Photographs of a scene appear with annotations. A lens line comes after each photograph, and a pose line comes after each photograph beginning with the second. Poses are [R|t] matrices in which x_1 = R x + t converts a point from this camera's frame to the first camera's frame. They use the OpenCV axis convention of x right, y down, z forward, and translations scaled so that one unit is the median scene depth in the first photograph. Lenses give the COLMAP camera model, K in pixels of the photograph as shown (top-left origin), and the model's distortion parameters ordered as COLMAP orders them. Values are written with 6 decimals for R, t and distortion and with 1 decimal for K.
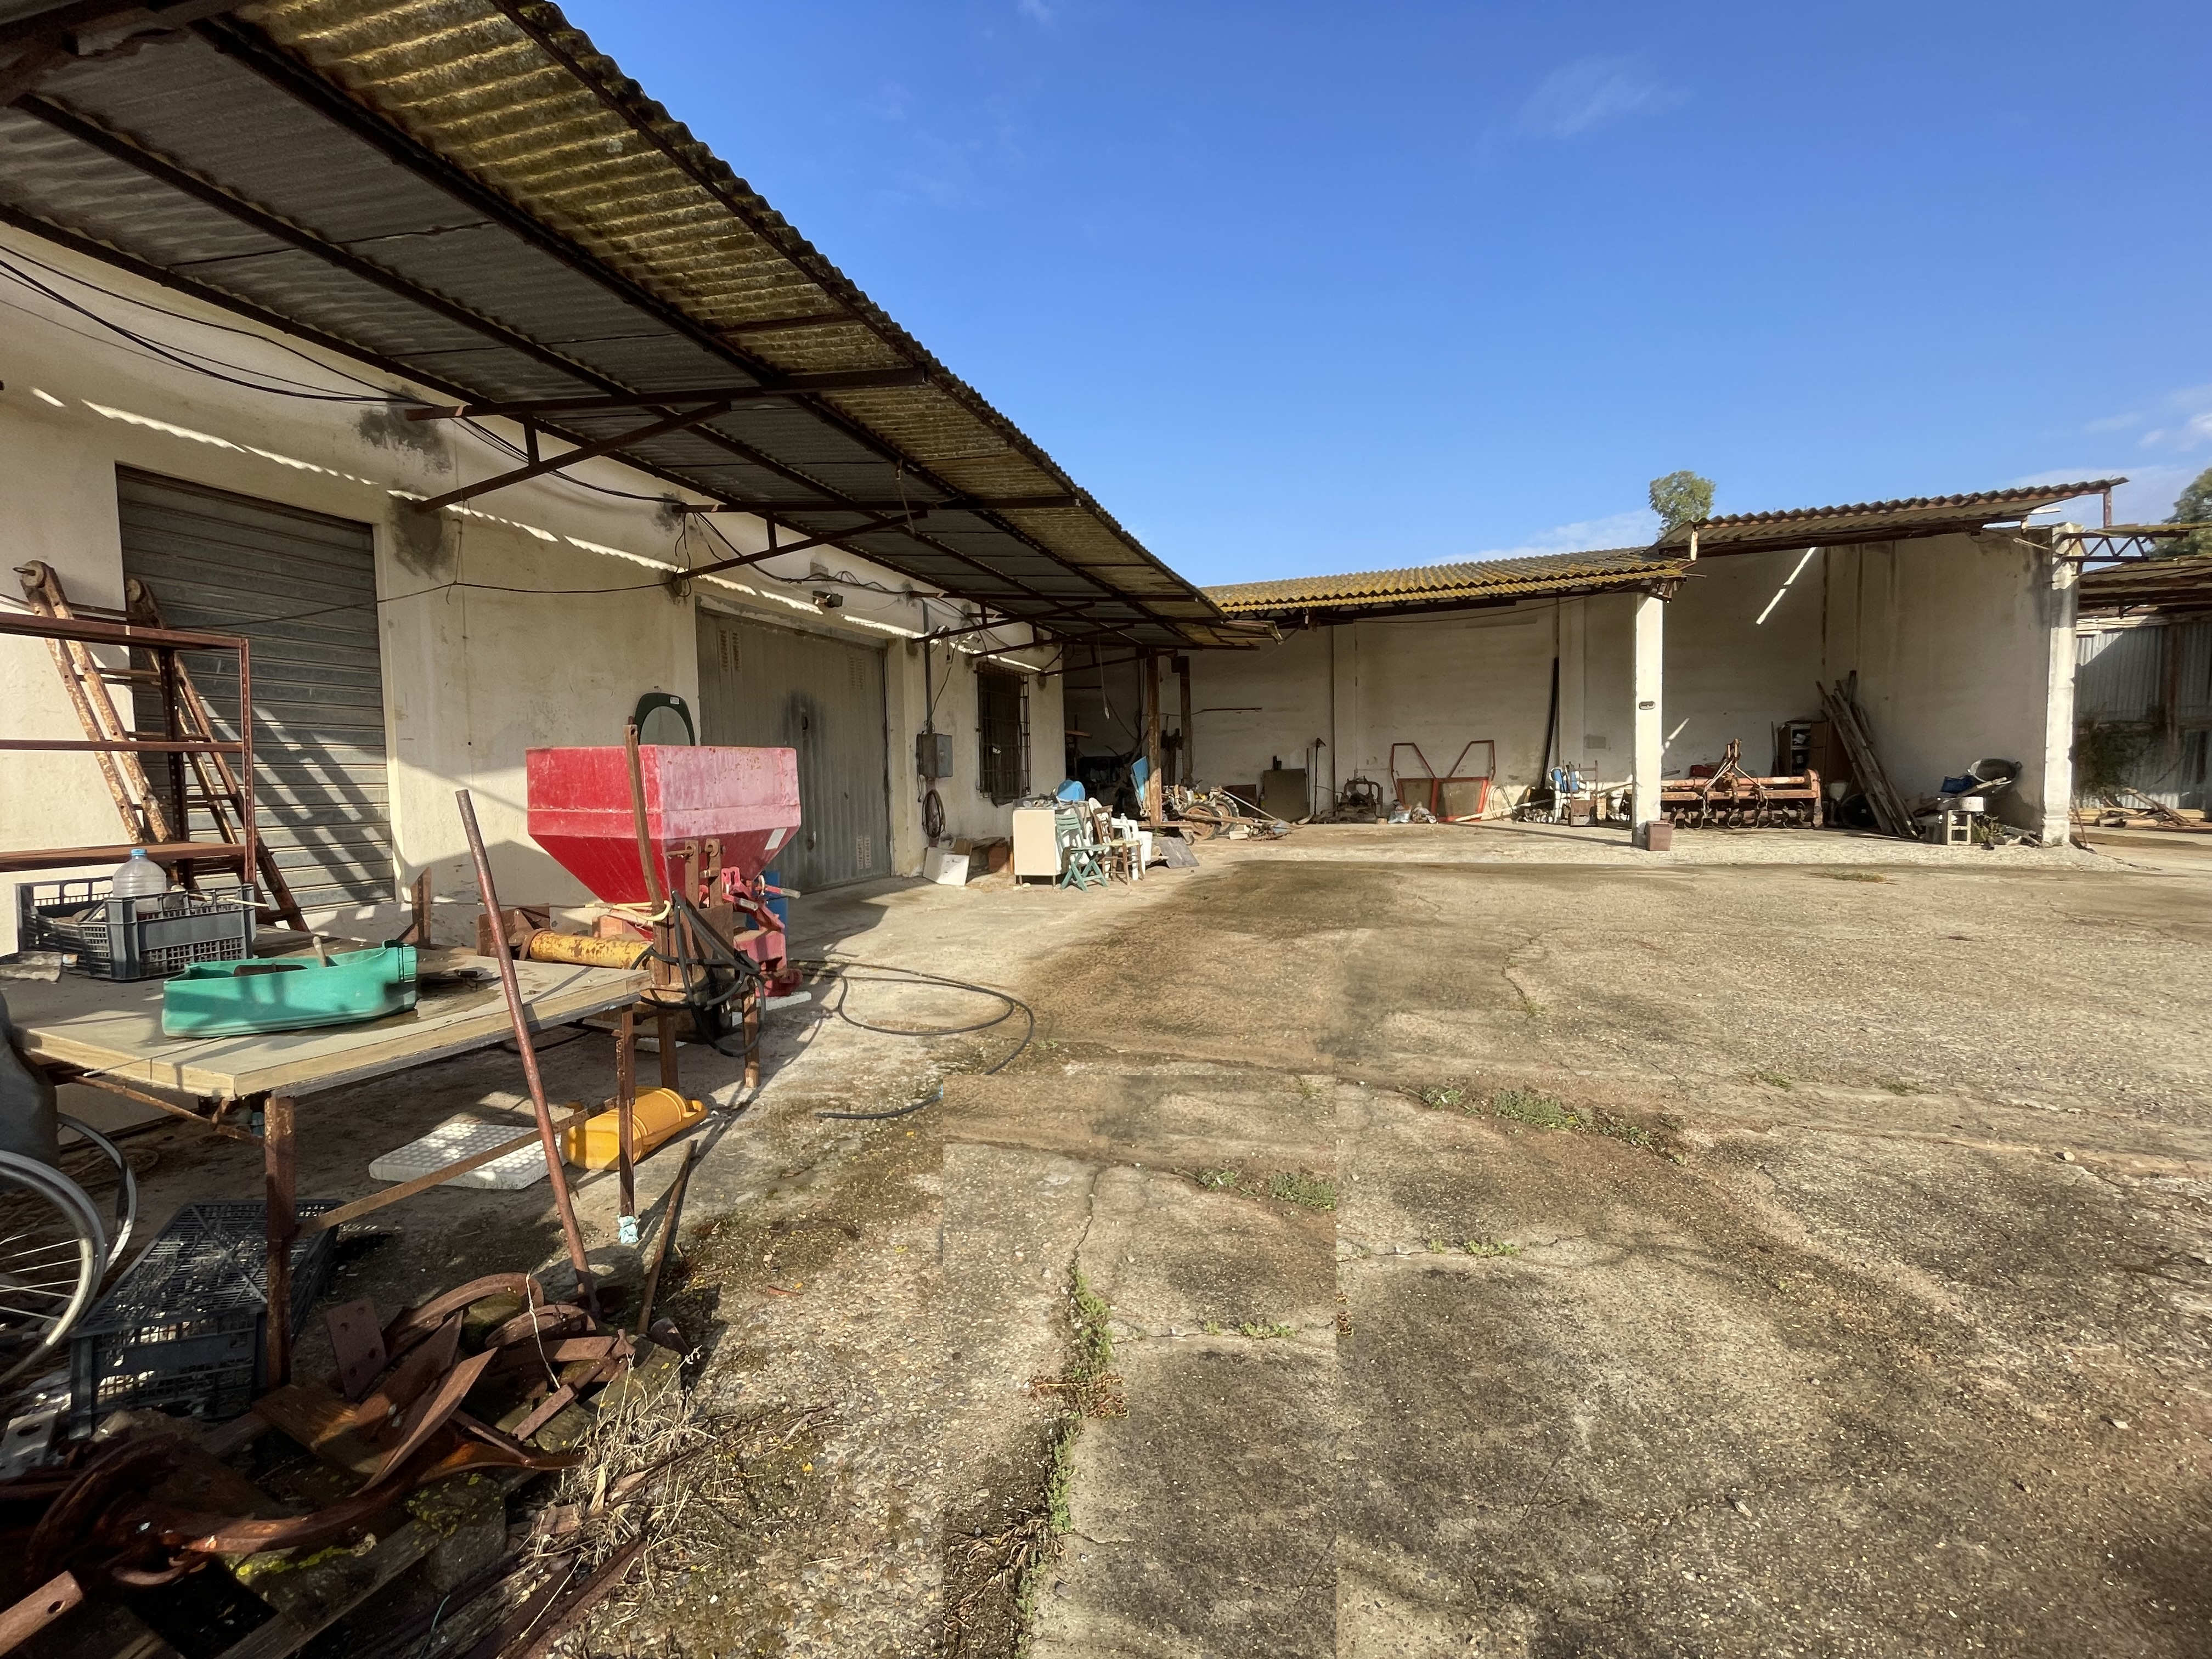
lens RADIAL K [[898.6, 0, 1107.8], [0, 898.6, 833.6], [0, 0, 1]] dist [-0.009265, 0.000149]
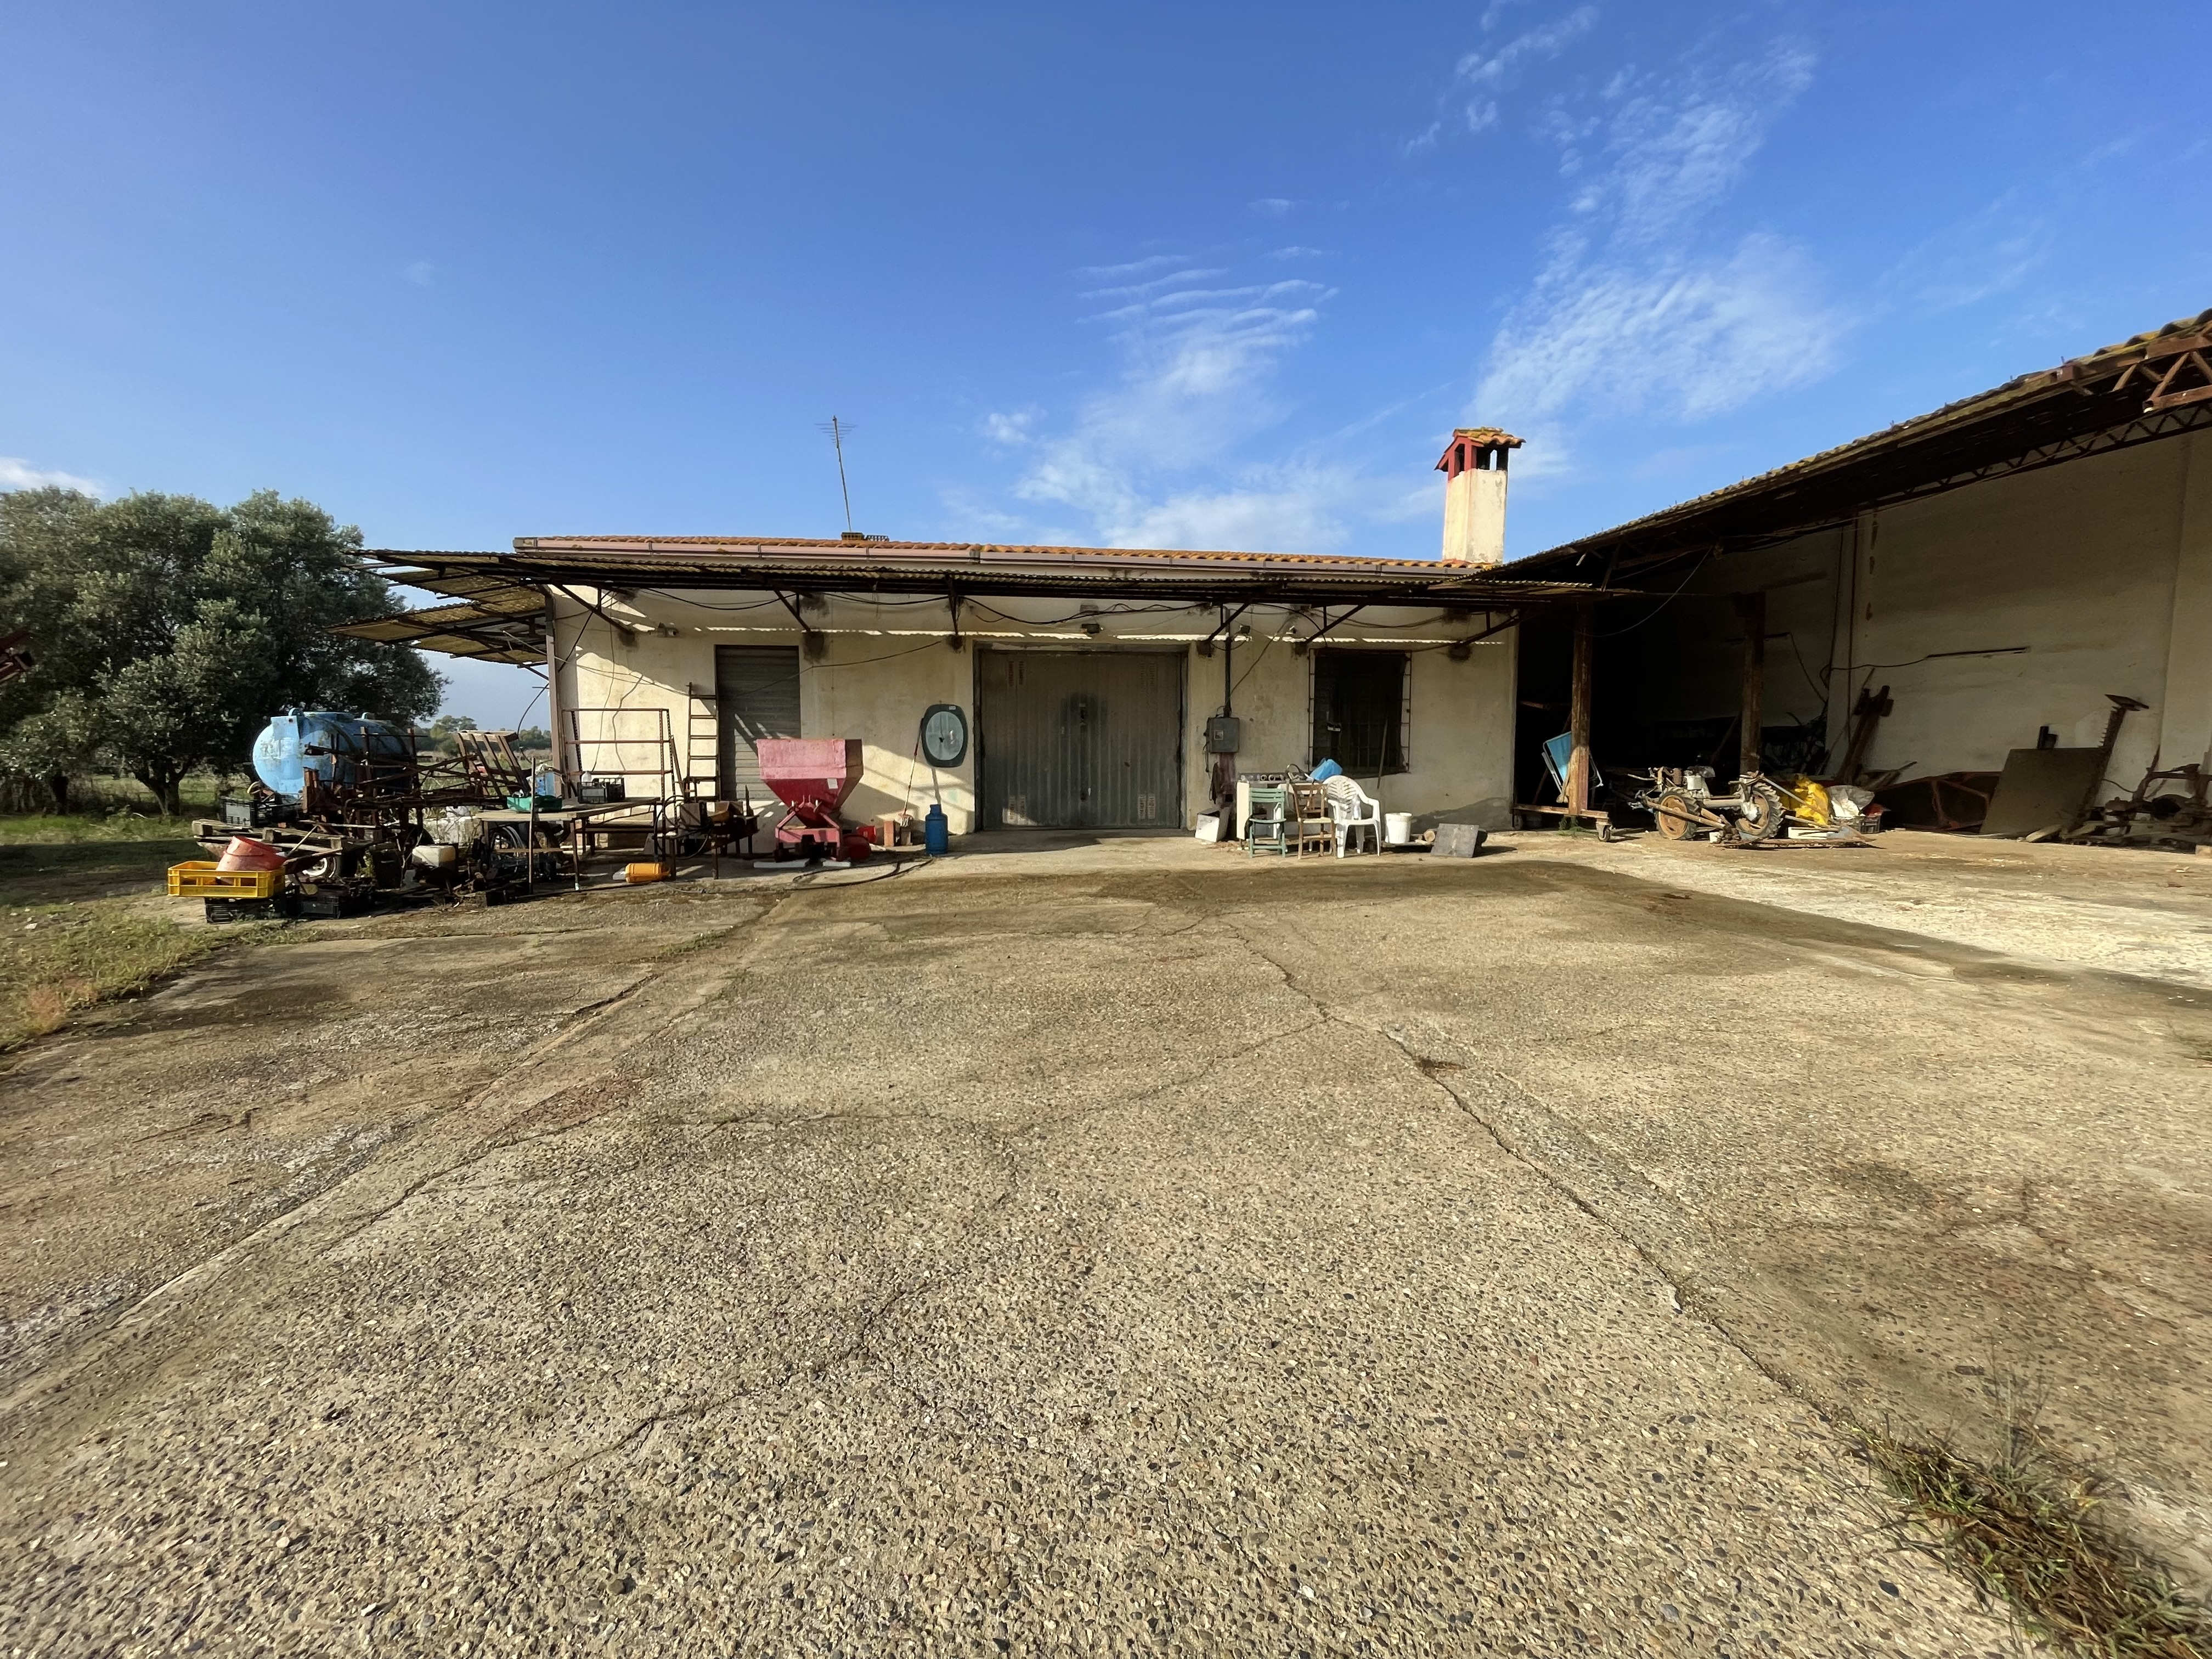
lens RADIAL K [[898.6, 0, 1110.4], [0, 898.6, 824.1], [0, 0, 1]] dist [-0.009265, 0.000149]
pose [[0.444400, 0.092855, -0.891003, 0.966814], [-0.063666, 0.995372, 0.071977, -0.050400], [0.893563, 0.024740, 0.448255, 0.366108]]
